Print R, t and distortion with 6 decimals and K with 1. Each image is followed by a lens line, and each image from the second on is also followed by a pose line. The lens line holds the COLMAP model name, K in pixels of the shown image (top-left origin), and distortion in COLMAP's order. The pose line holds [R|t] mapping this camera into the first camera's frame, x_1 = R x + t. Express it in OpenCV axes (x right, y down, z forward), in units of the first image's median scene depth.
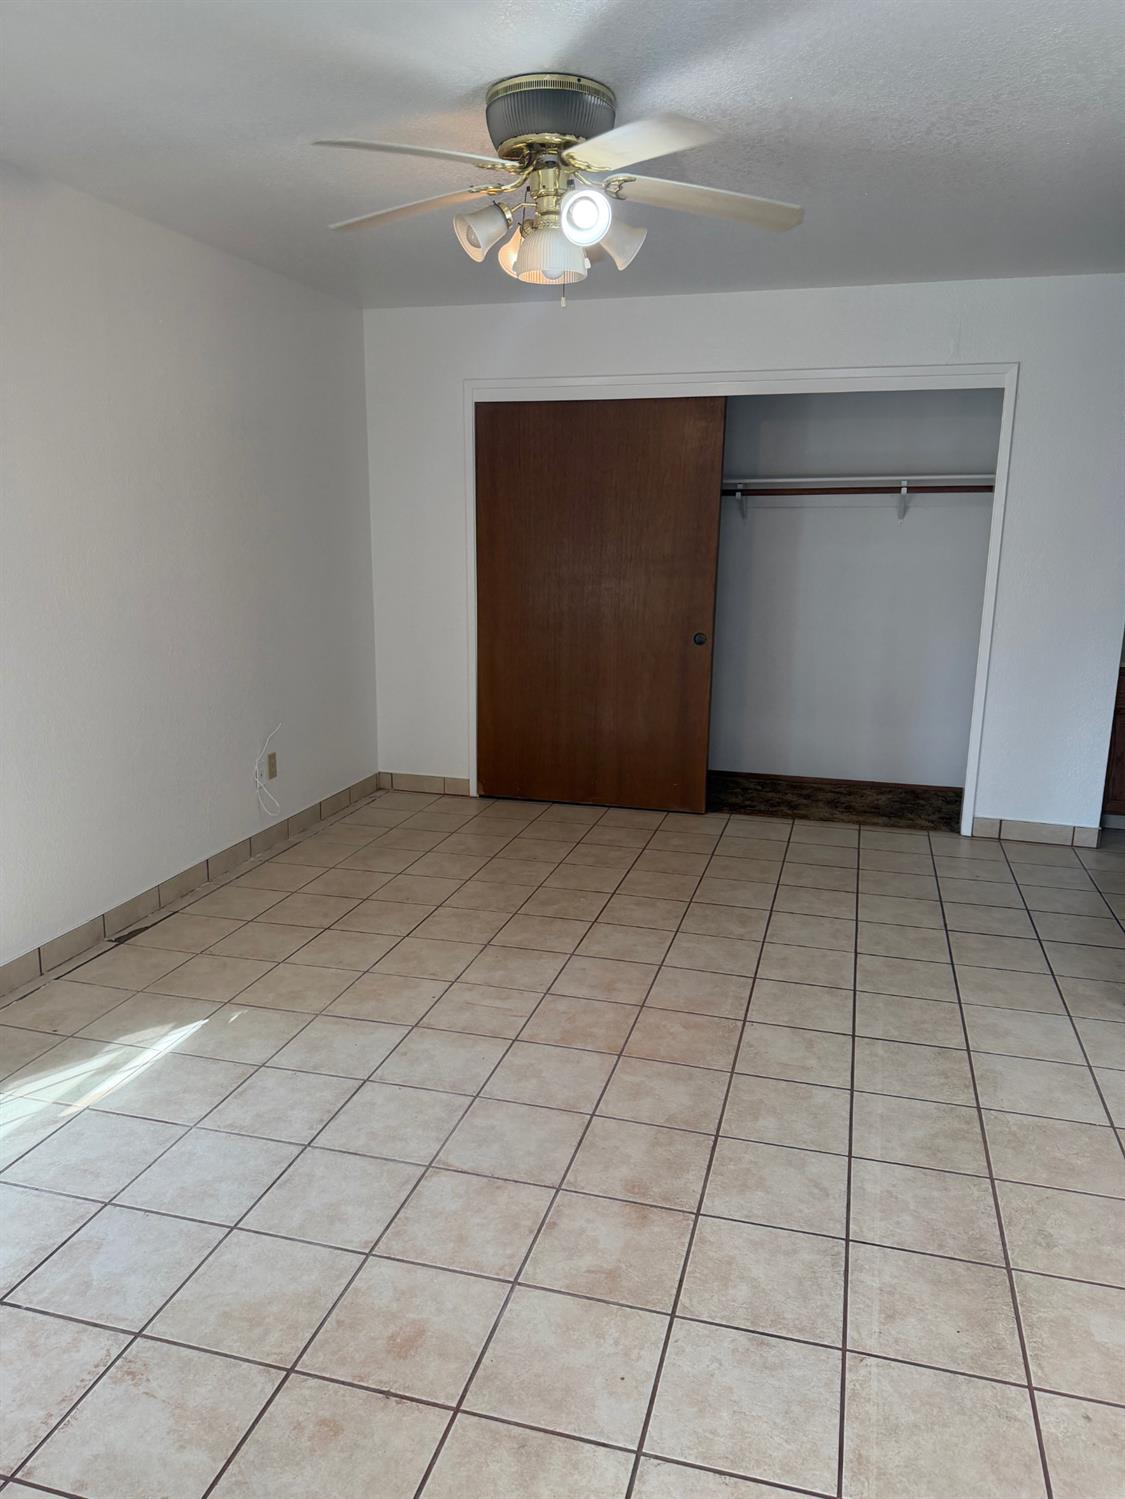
lens RADIAL K [[1048.4, 0, 565.5], [0, 1048.4, 755.2], [0, 0, 1]] dist [0.147656, -0.211641]
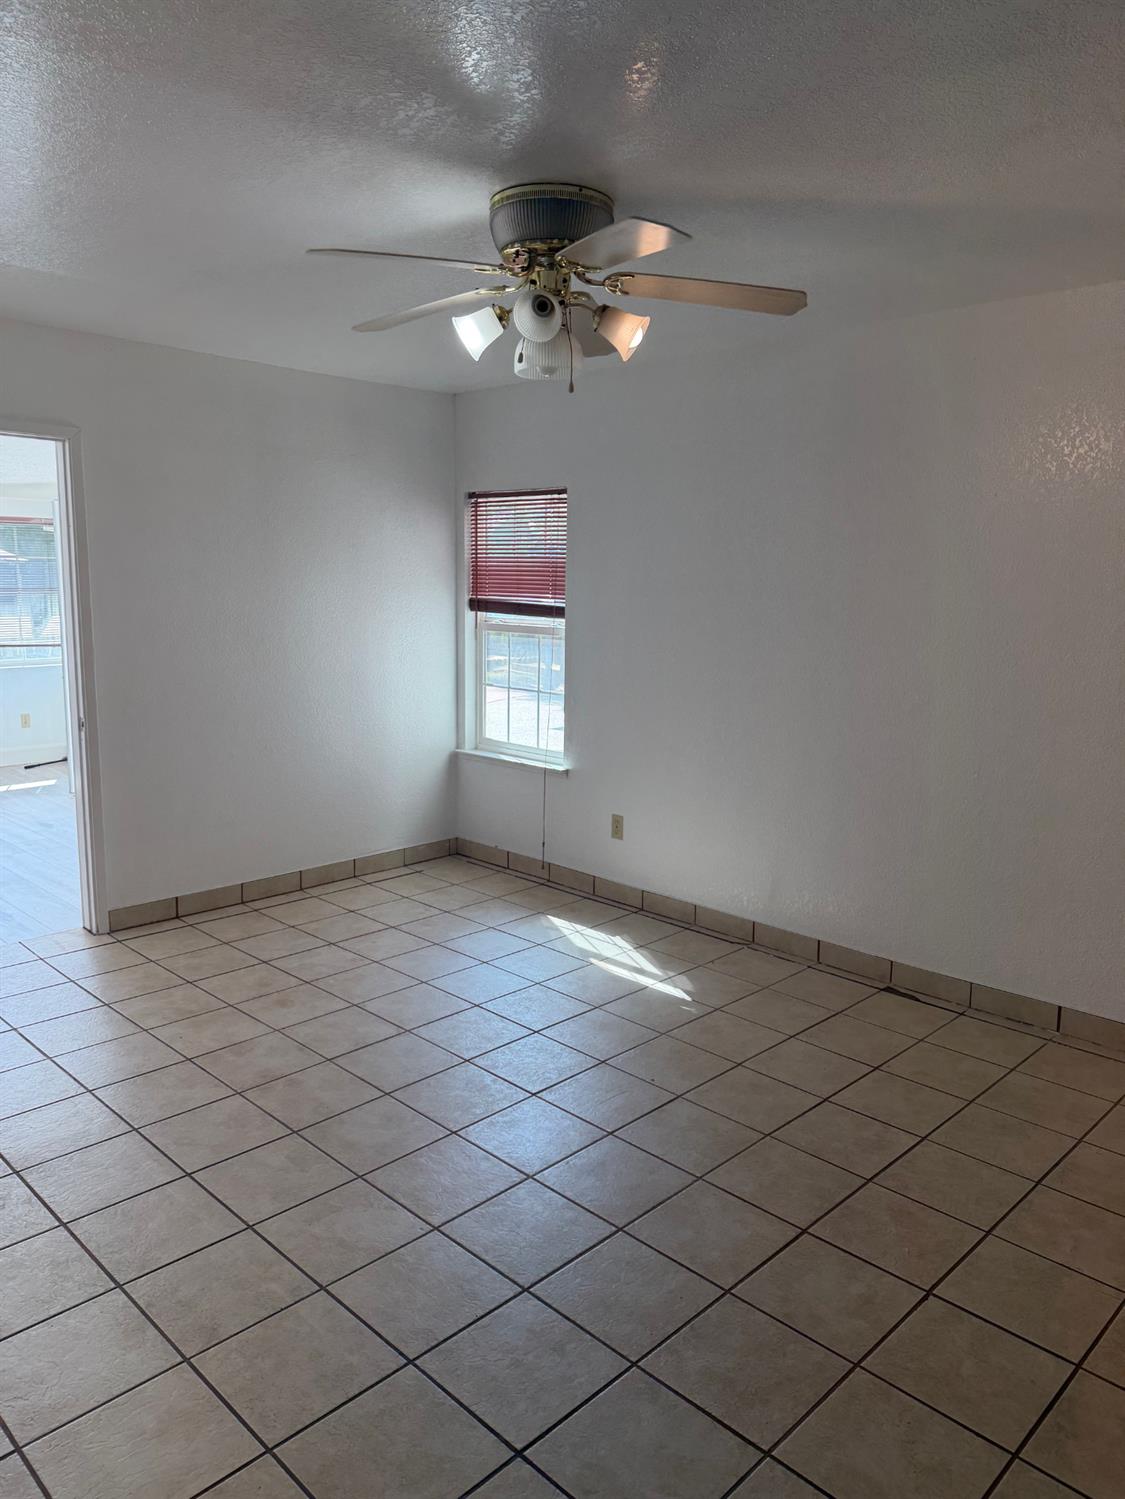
lens RADIAL K [[1048.4, 0, 565.5], [0, 1048.4, 755.2], [0, 0, 1]] dist [0.147656, -0.211641]
pose [[-0.476626, 0.128093, -0.869724, 0.855830], [-0.210997, 0.943741, 0.254625, -0.339282], [0.853410, 0.304870, -0.422784, 1.454109]]
